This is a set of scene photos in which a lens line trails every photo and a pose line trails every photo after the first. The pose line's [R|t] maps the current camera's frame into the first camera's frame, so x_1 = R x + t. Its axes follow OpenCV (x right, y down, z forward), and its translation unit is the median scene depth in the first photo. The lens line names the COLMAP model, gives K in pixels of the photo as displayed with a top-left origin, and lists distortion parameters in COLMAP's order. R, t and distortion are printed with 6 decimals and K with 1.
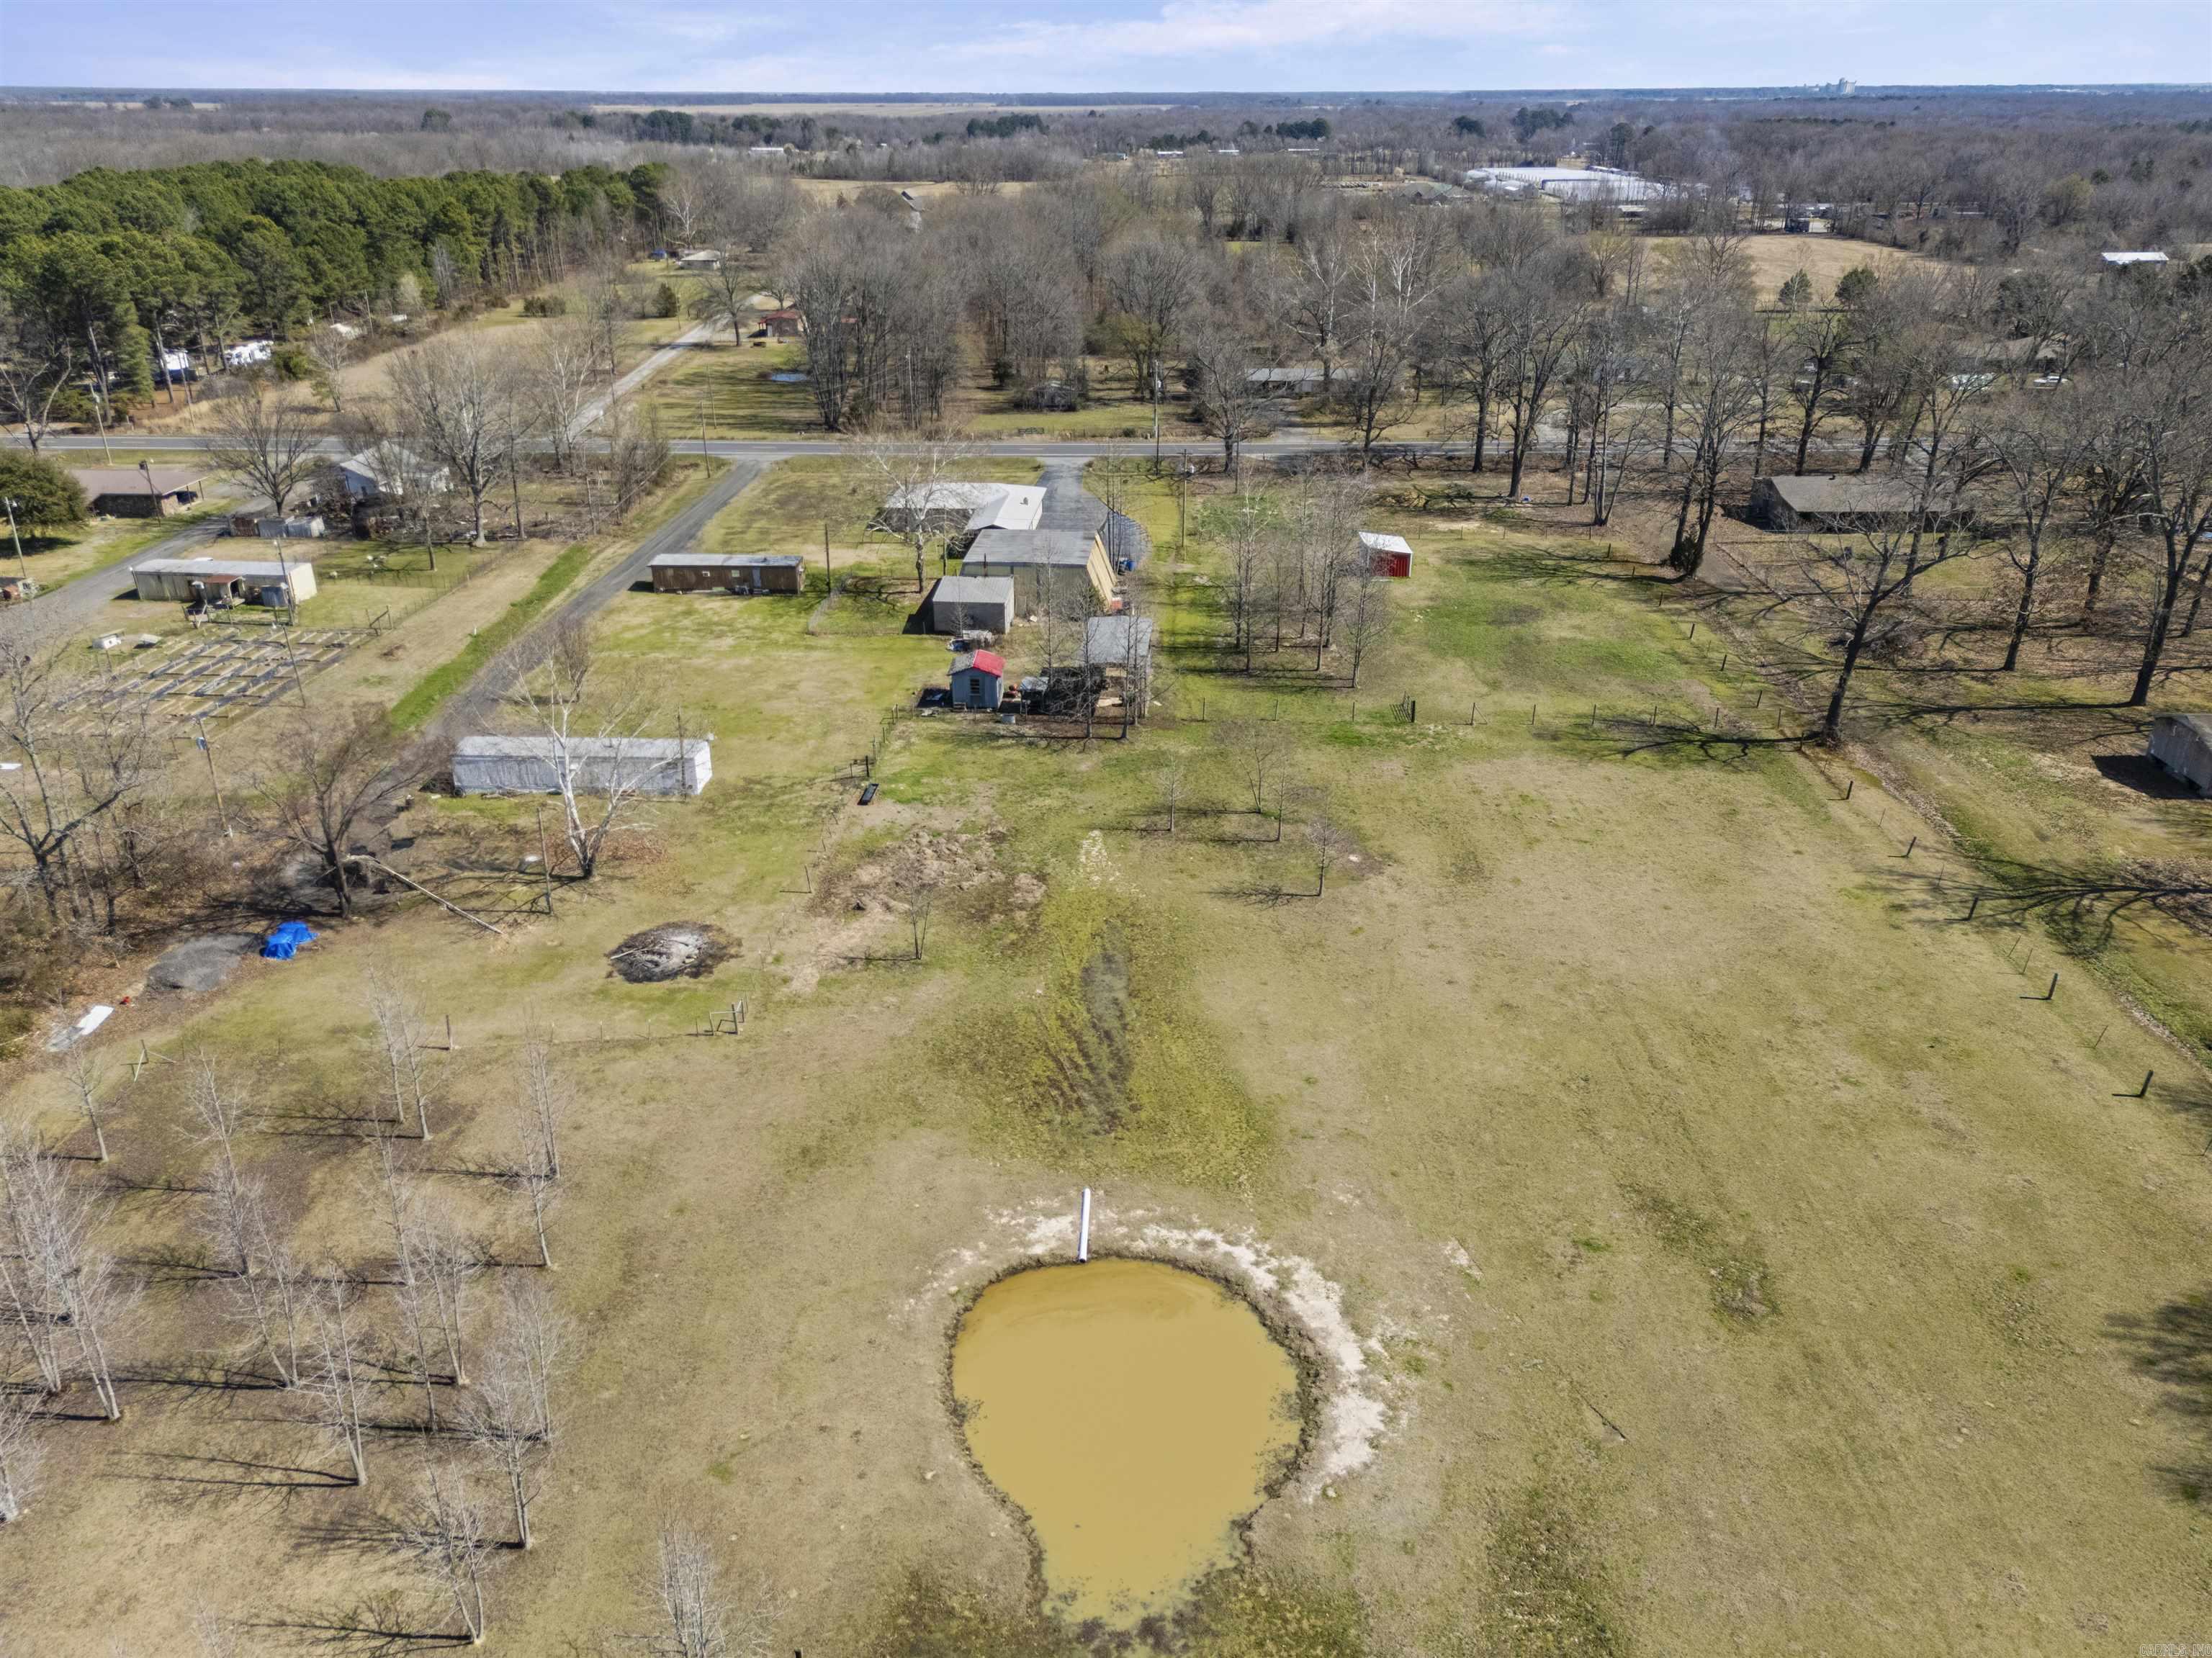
lens RADIAL K [[1623.6, 0, 1106.0], [0, 1623.6, 829.0], [0, 0, 1]] dist [0.069509, -0.065839]
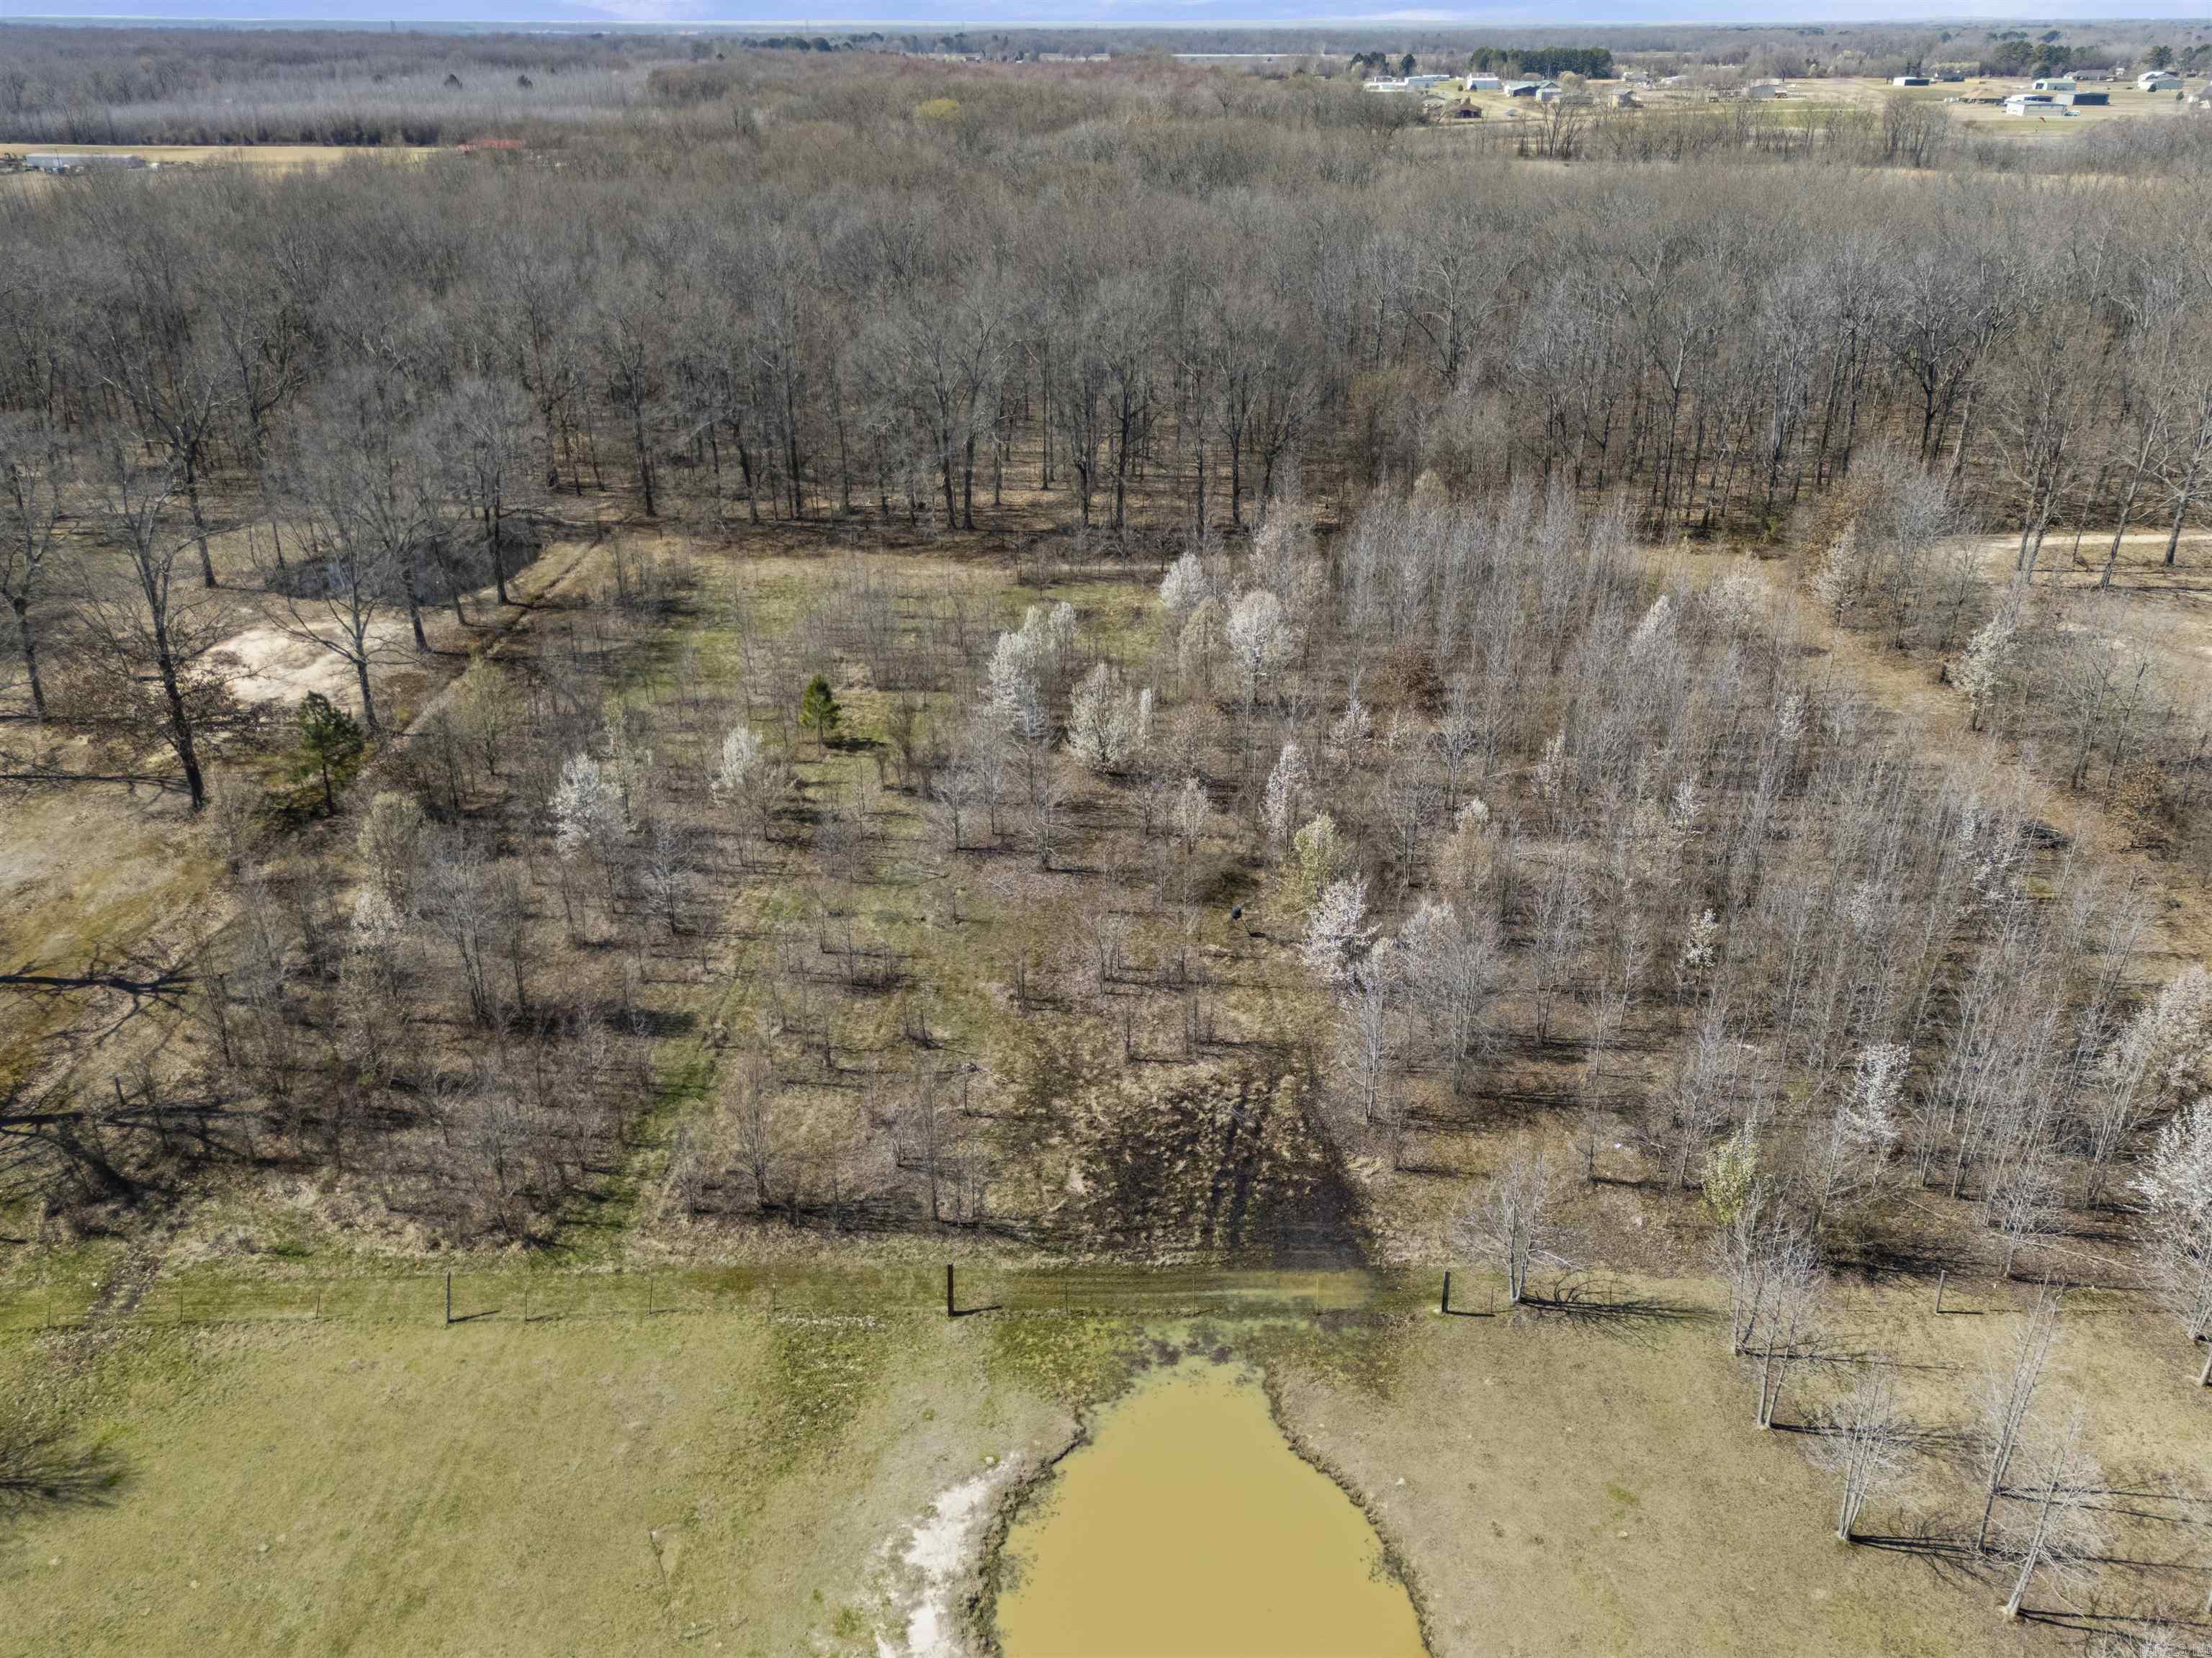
lens RADIAL K [[1649.5, 0, 1106.0], [0, 1649.5, 829.0], [0, 0, 1]] dist [0.085385, -0.078357]
pose [[-0.999999, 0.001317, 0.000675, 0.017354], [0.001365, 0.644406, 0.764682, -0.161835], [0.000572, 0.764682, -0.644407, 0.358301]]
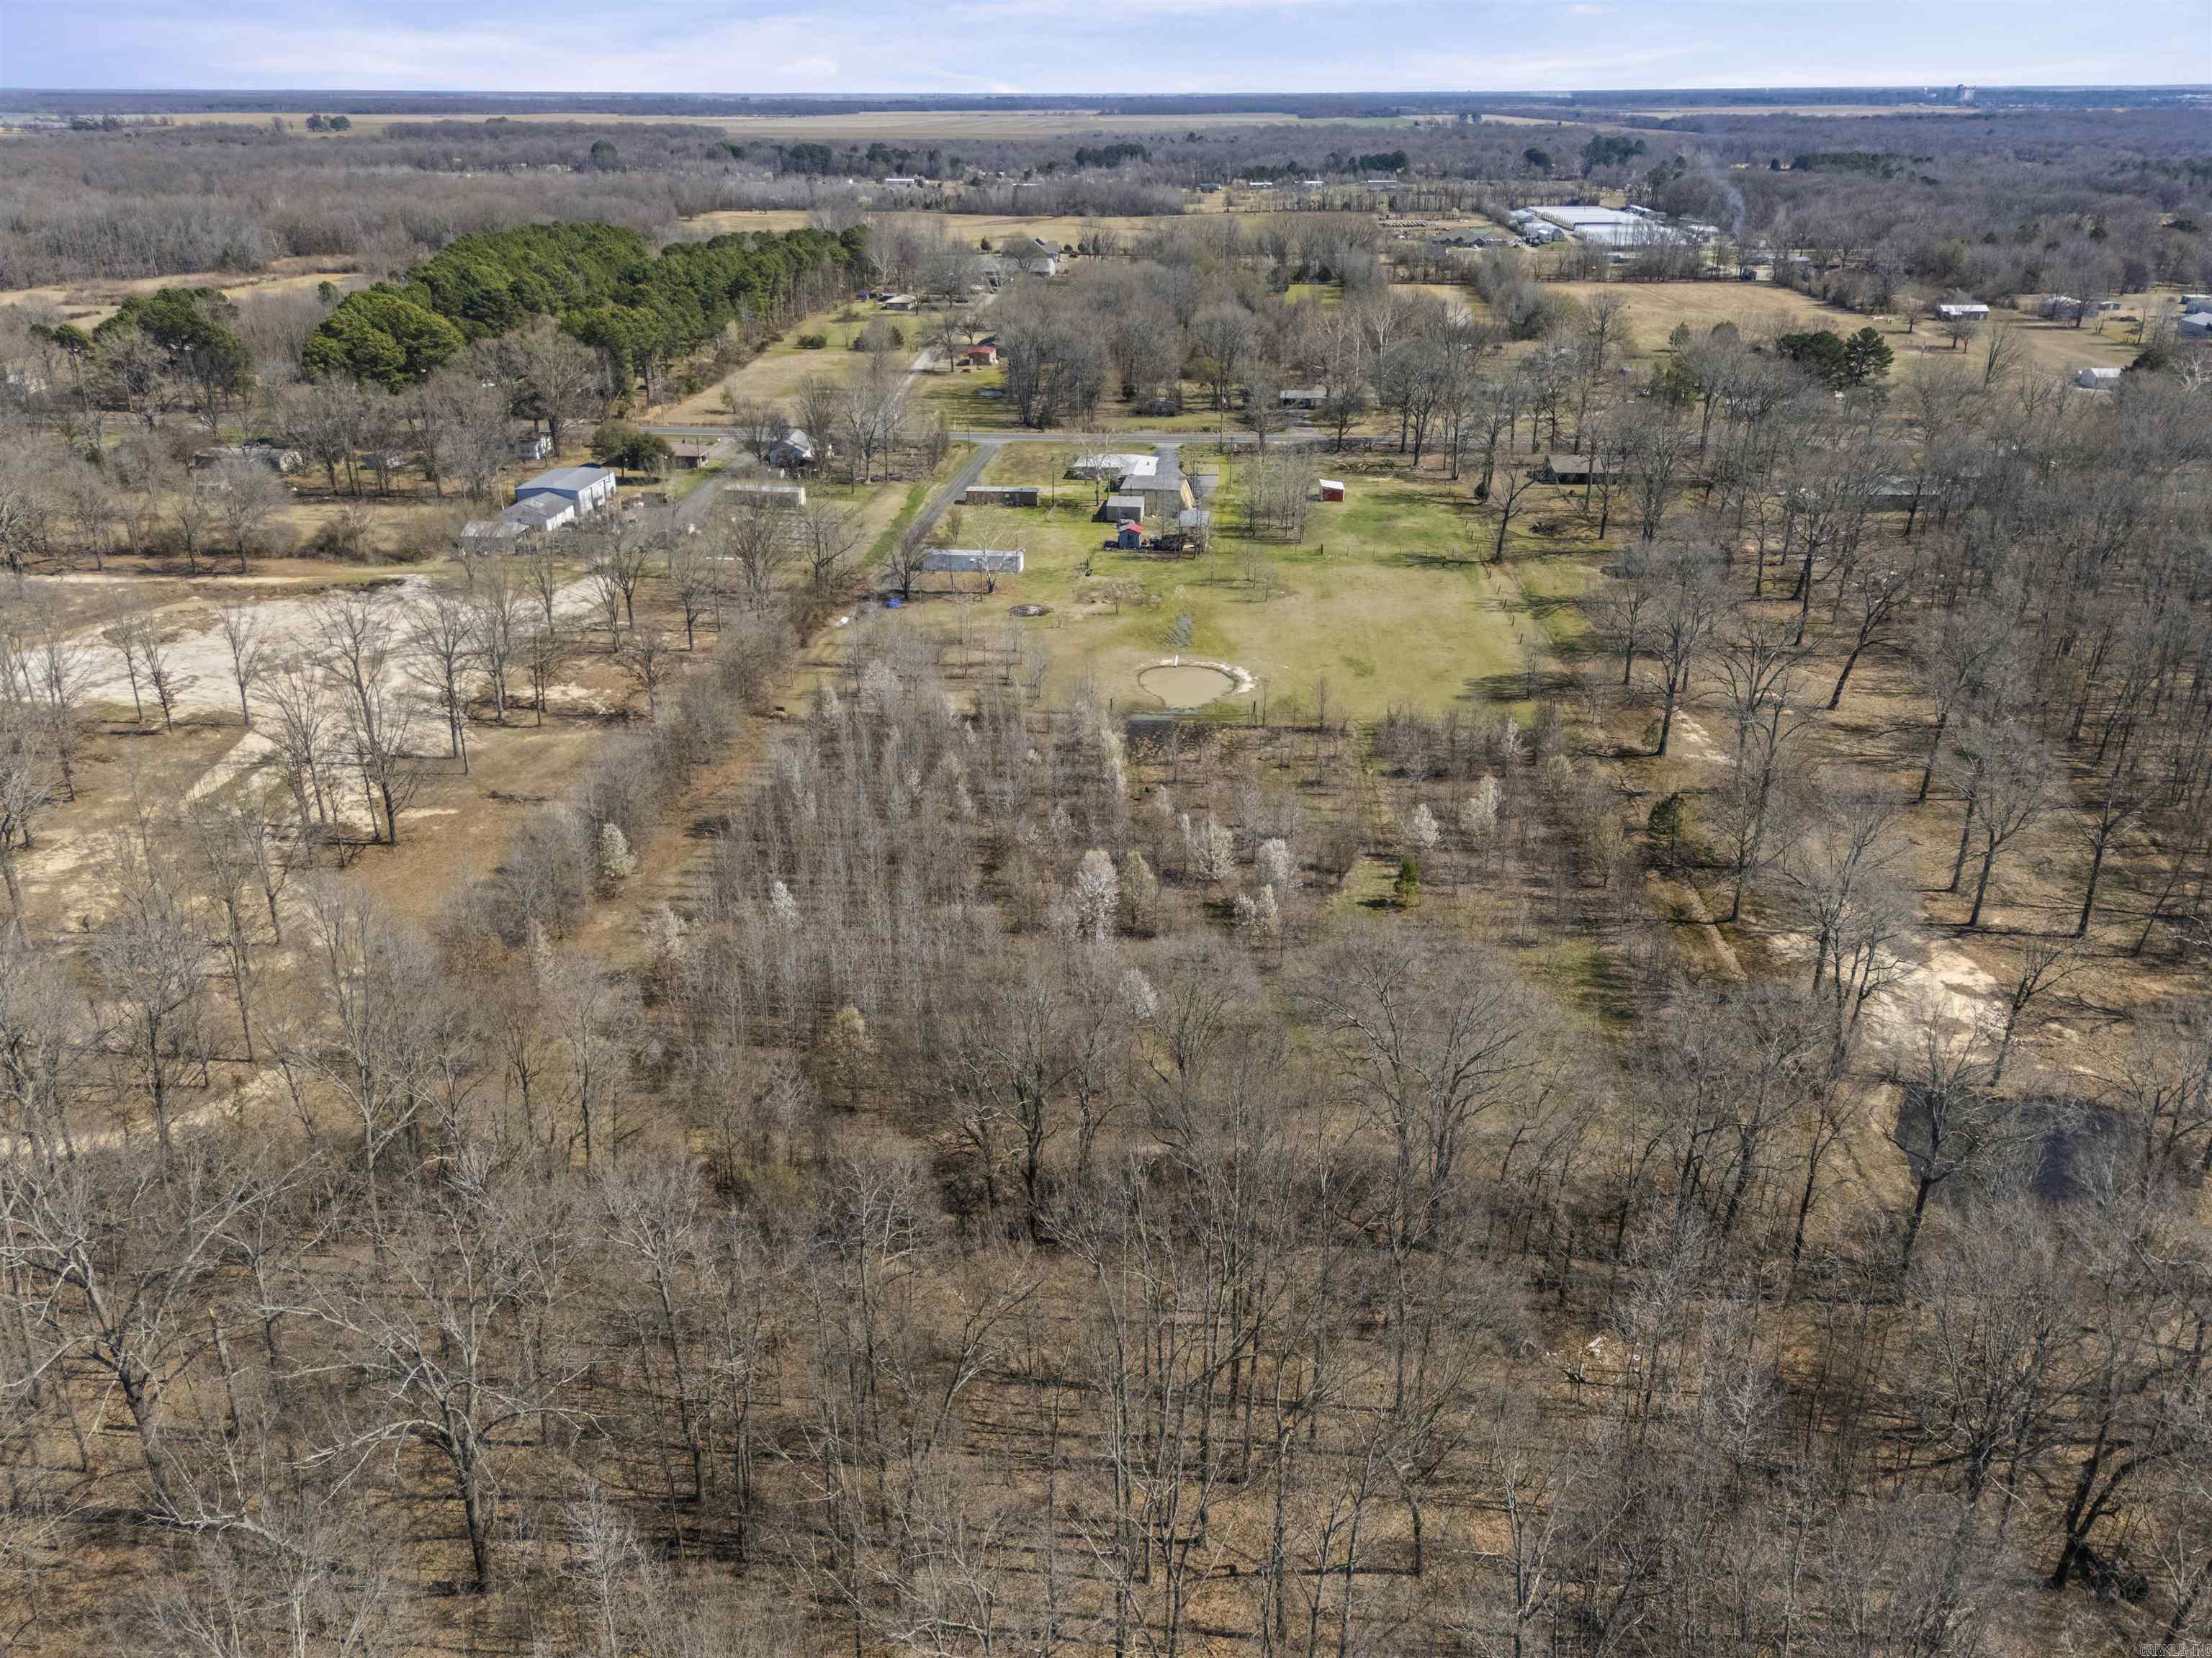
lens RADIAL K [[1623.6, 0, 1106.0], [0, 1623.6, 829.0], [0, 0, 1]] dist [0.069509, -0.065839]
pose [[0.998441, 0.022575, -0.051054, 0.006868], [-0.022716, 0.999740, -0.002174, 0.194973], [0.050992, 0.003331, 0.998694, -0.762062]]
